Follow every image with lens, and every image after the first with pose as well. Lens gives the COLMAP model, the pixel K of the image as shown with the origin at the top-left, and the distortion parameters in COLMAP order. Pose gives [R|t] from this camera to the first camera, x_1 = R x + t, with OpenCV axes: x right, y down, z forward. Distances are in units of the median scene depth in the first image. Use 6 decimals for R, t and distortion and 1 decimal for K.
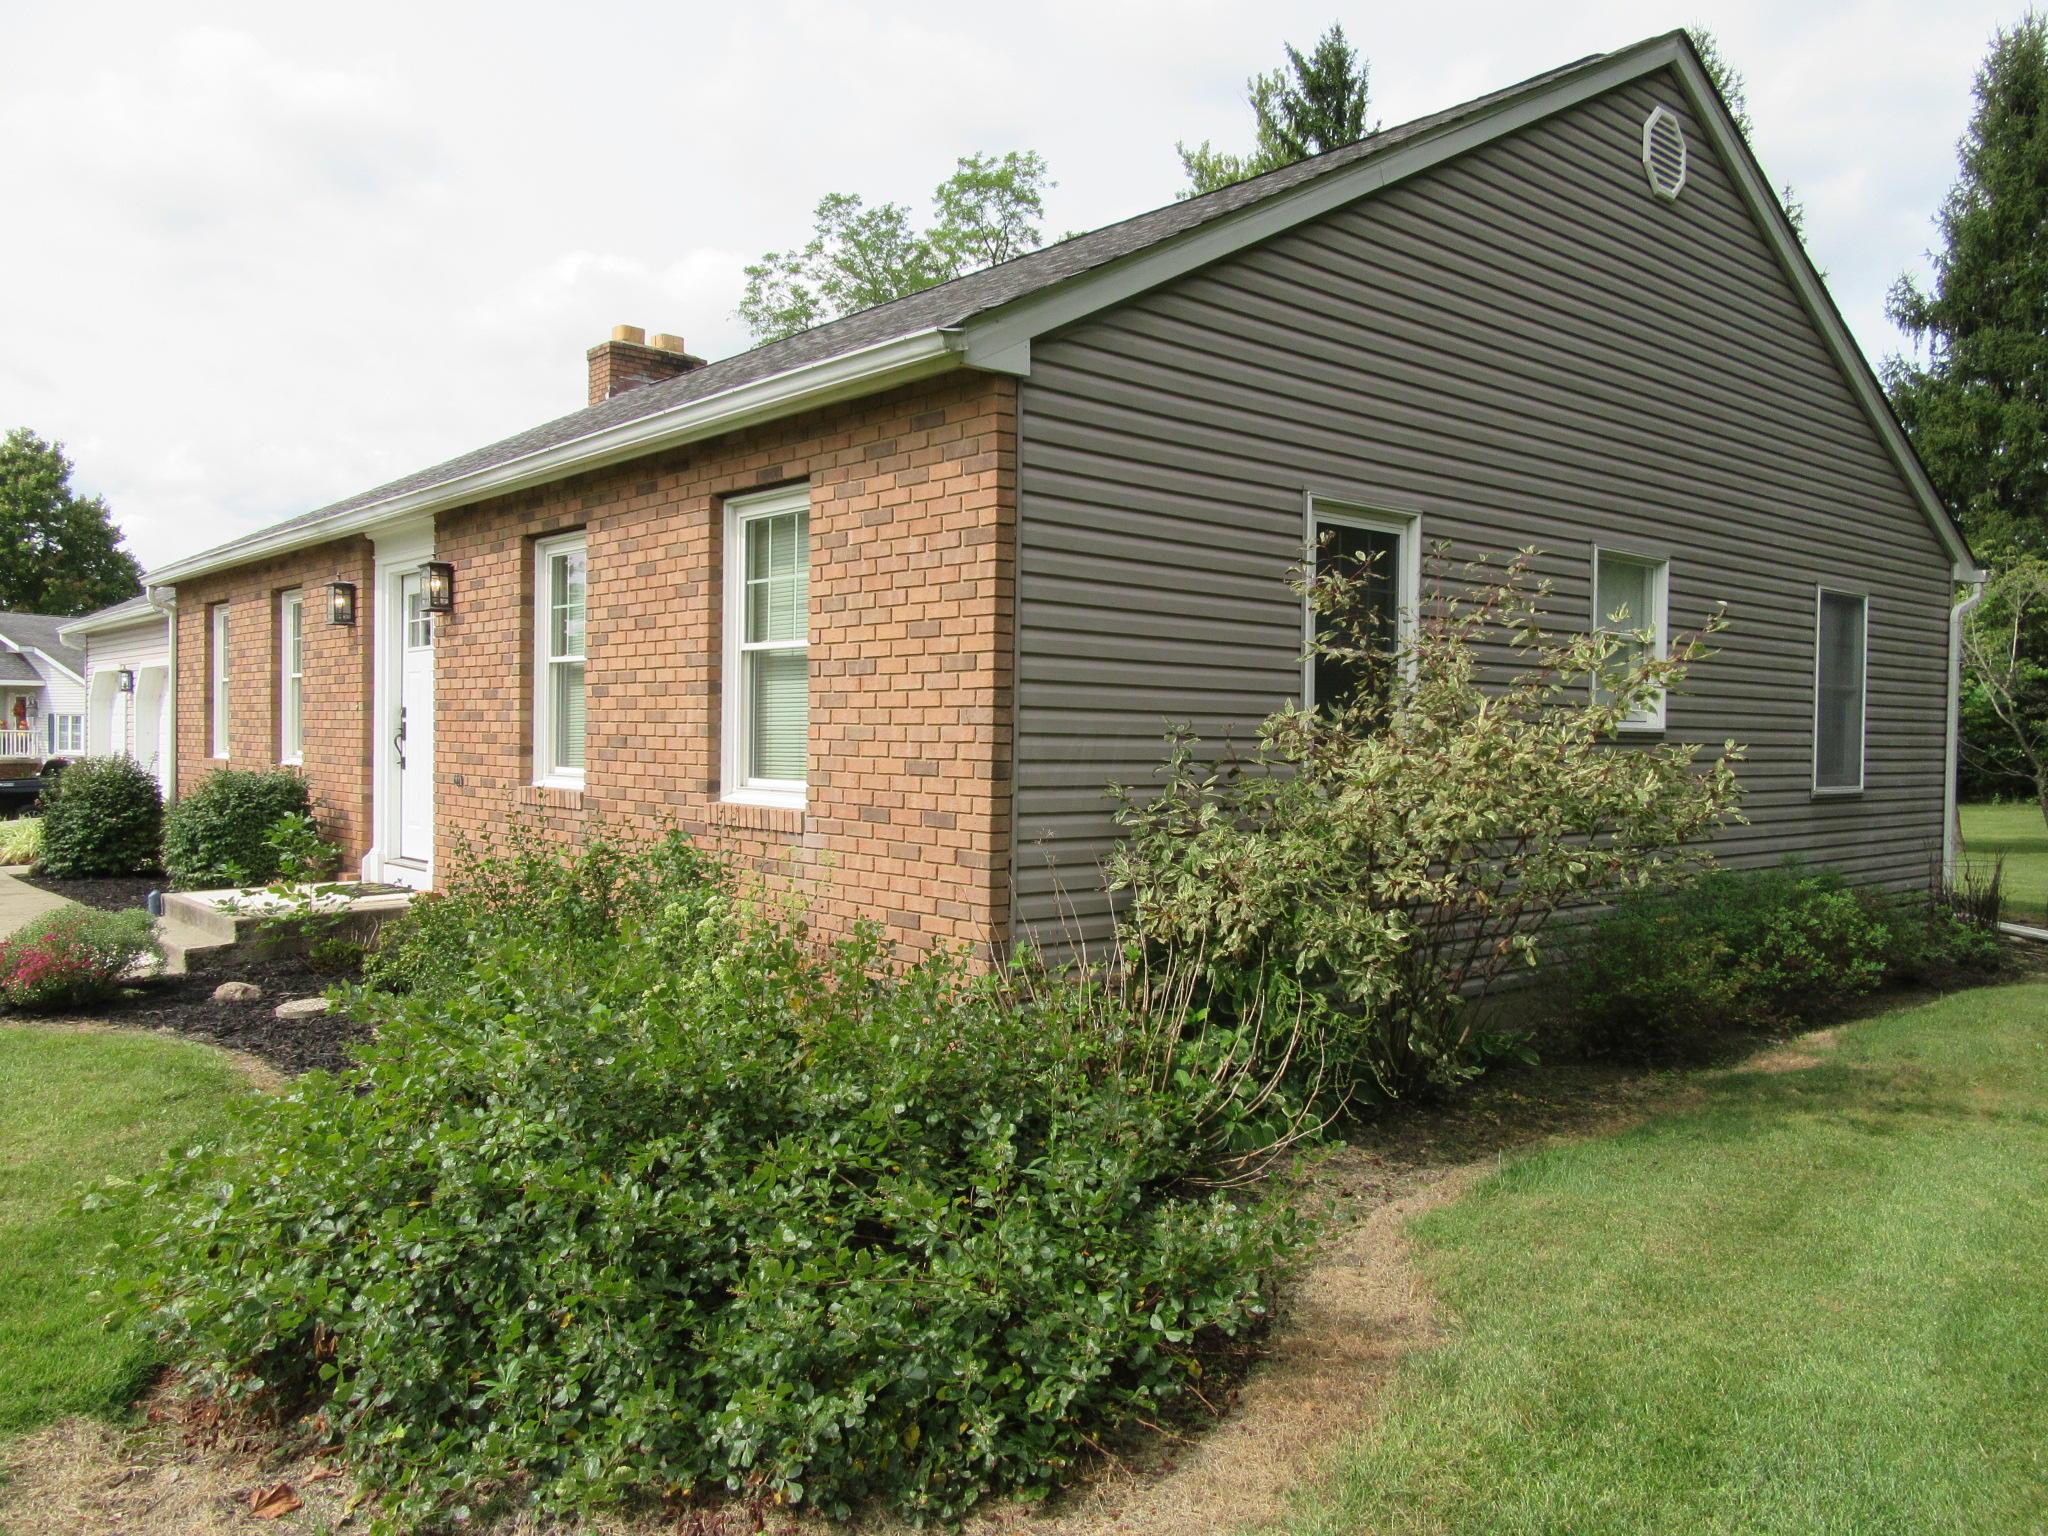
lens RADIAL K [[1527.2, 0, 1035.5], [0, 1527.2, 772.8], [0, 0, 1]] dist [-0.001059, 0.003803]
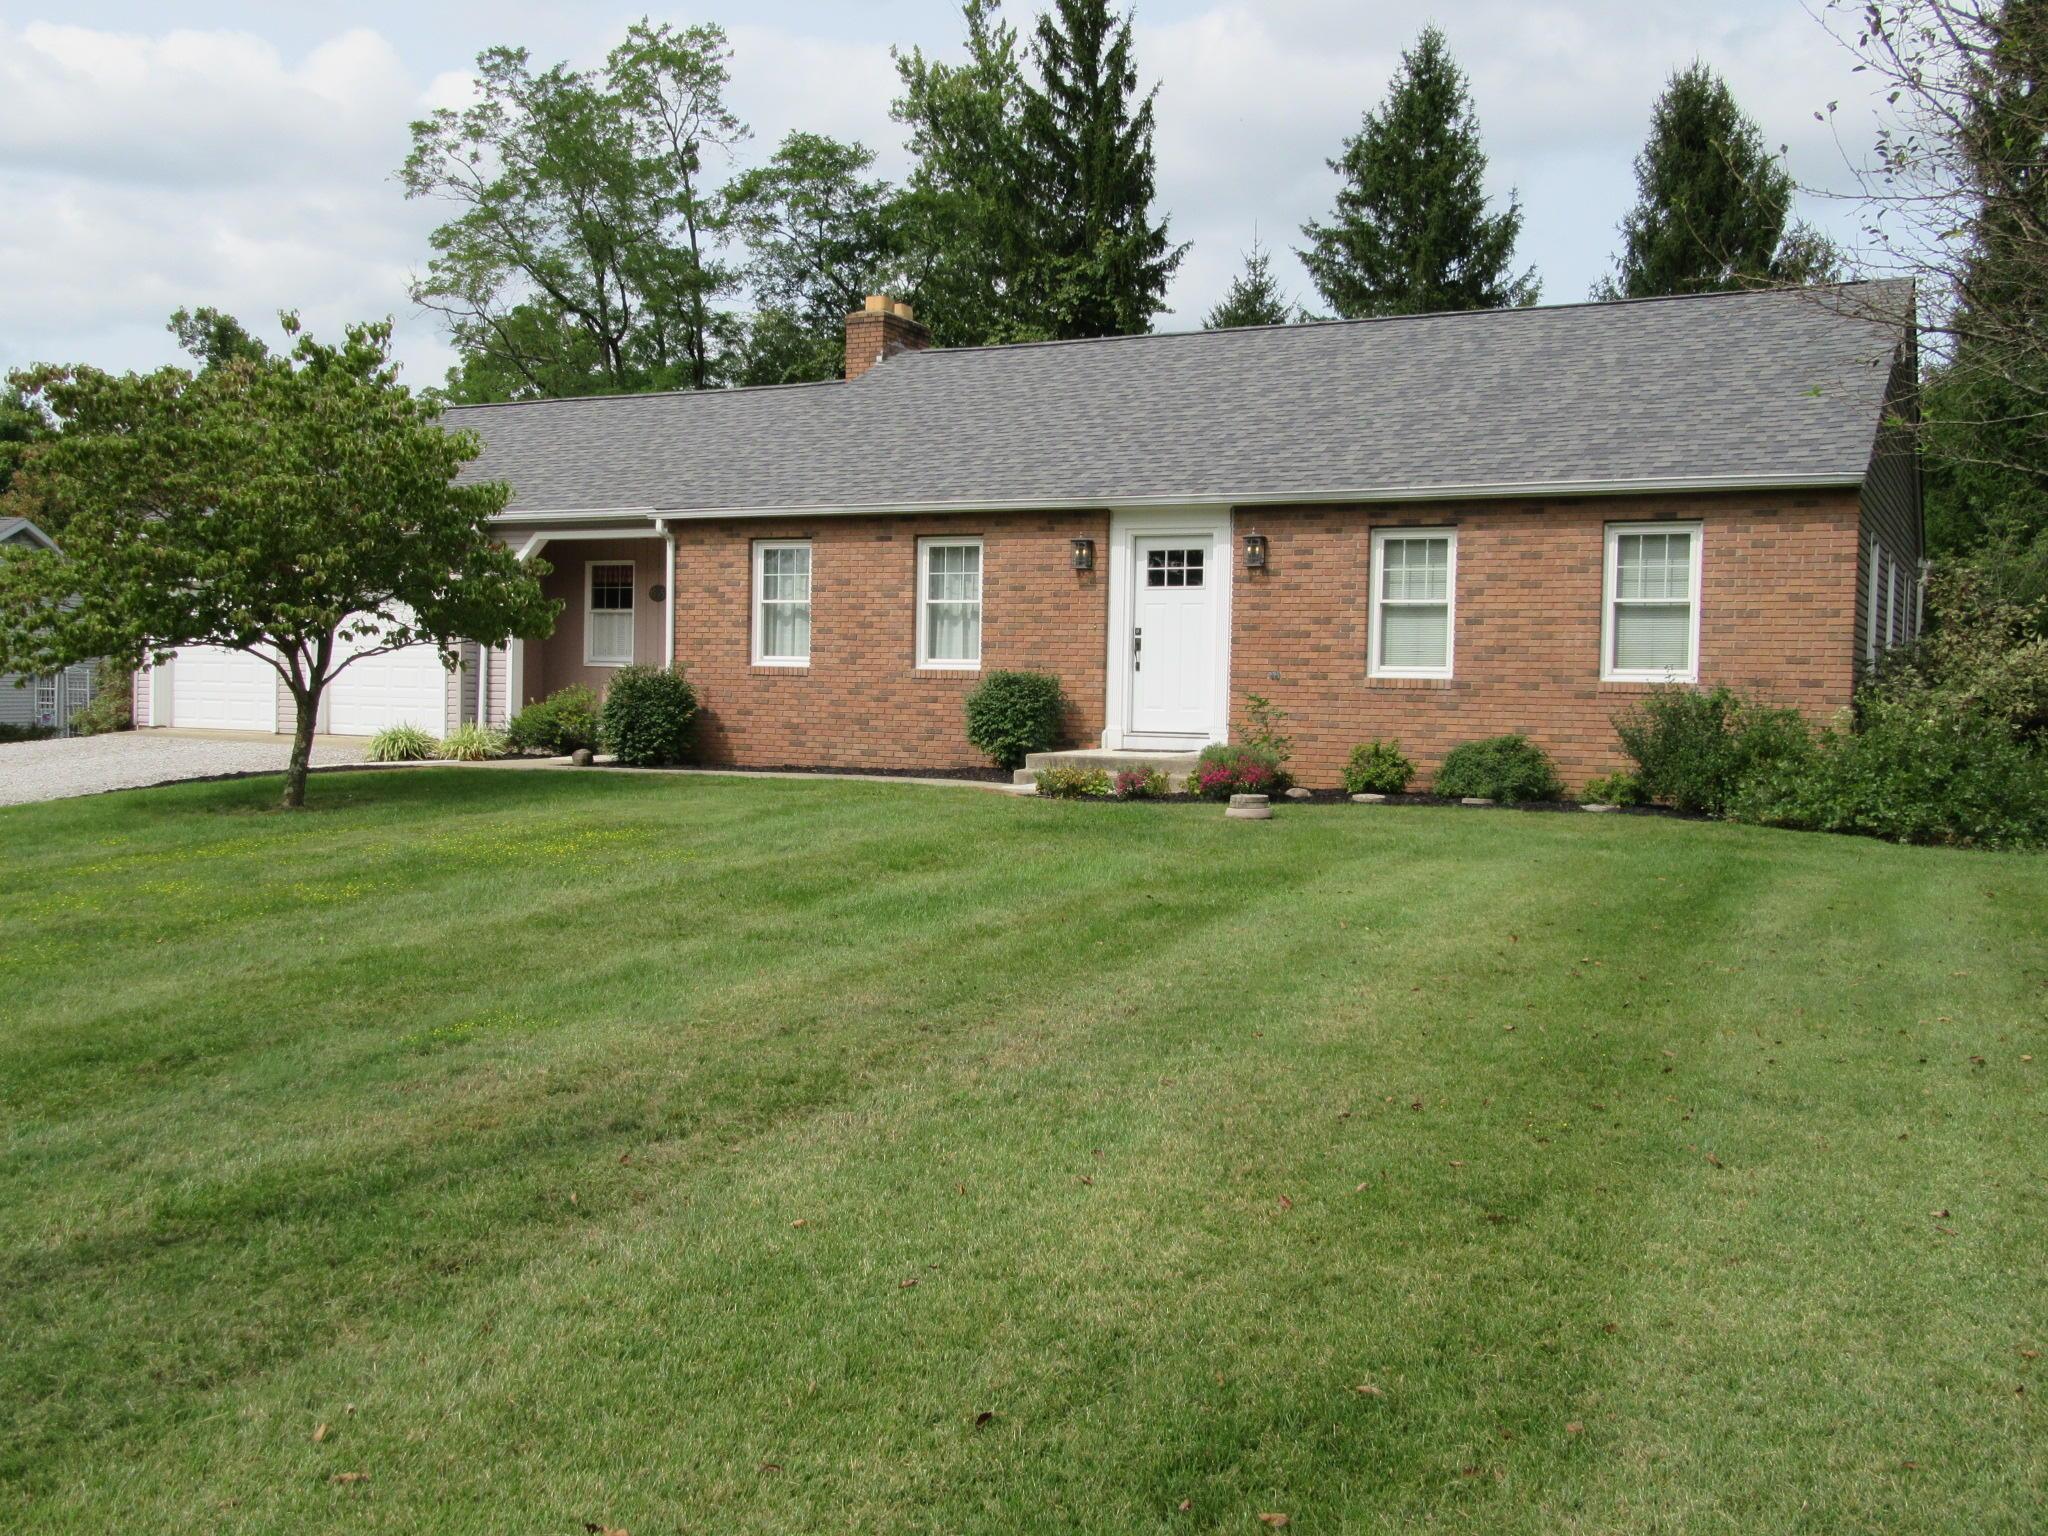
lens RADIAL K [[1907.4, 0, 1022.2], [0, 1907.4, 760.2], [0, 0, 1]] dist [0.036025, 0.000000]
pose [[0.934319, -0.004901, 0.356404, -1.149490], [-0.001072, 0.999862, 0.016562, 0.052393], [-0.356436, -0.015856, 0.934185, -0.649783]]
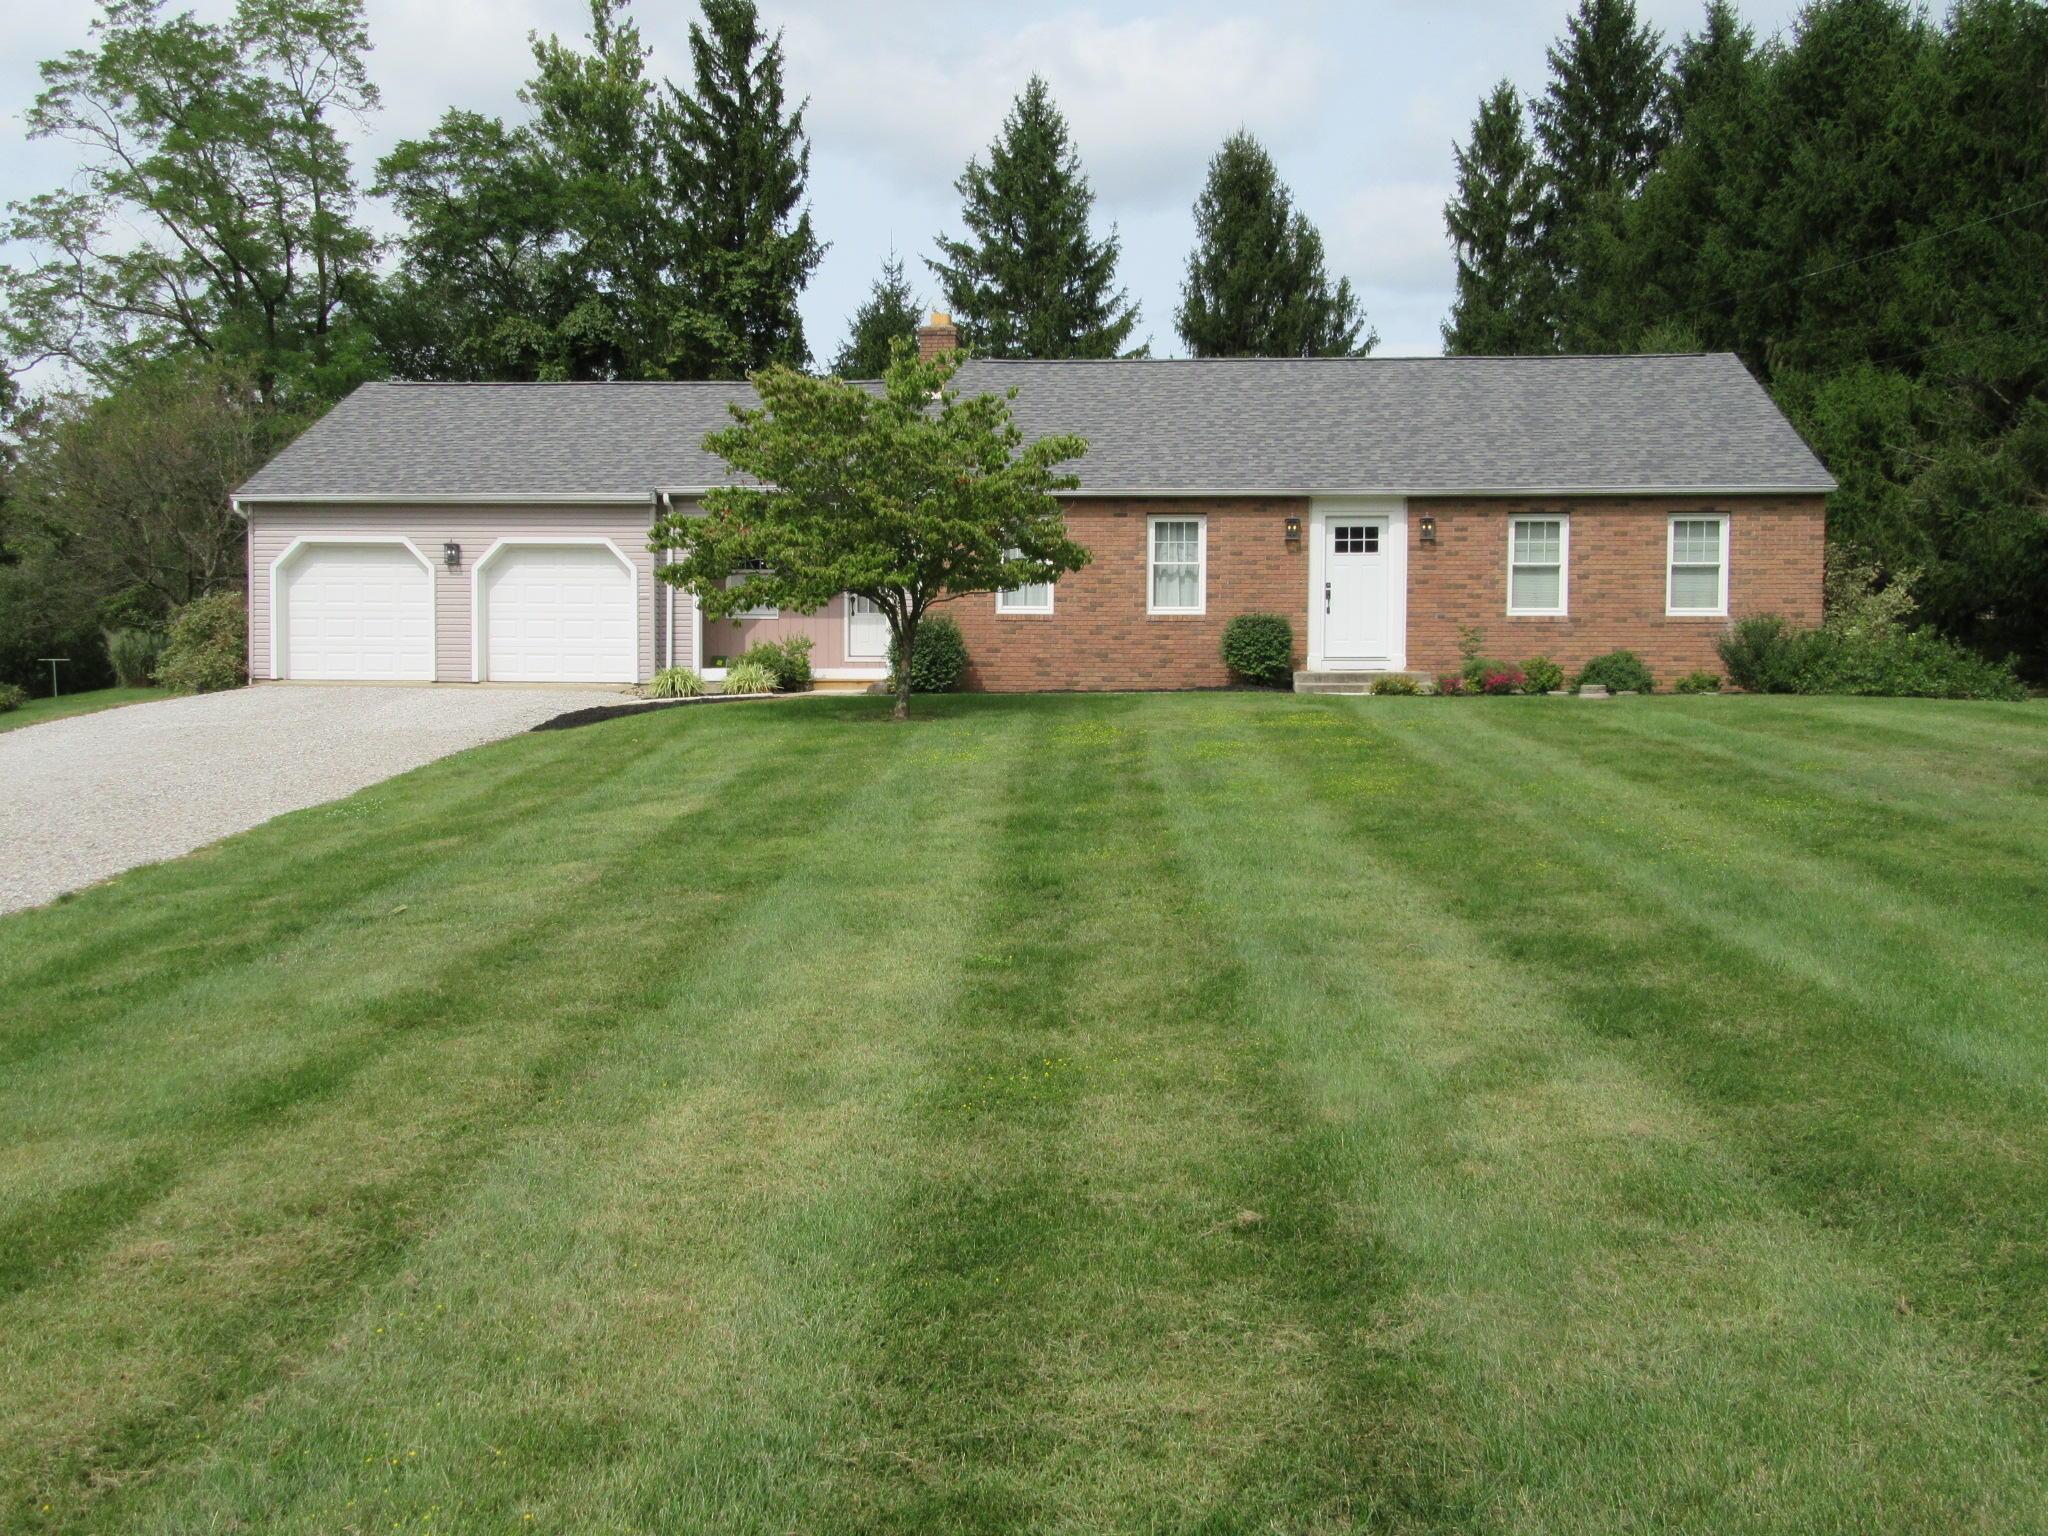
lens RADIAL K [[1907.4, 0, 1022.7], [0, 1907.4, 761.0], [0, 0, 1]] dist [0.036025, 0.000000]
pose [[0.723438, -0.041024, 0.689169, -2.427294], [0.021880, 0.999094, 0.036505, 0.090912], [-0.690042, -0.011330, 0.723681, -0.546506]]
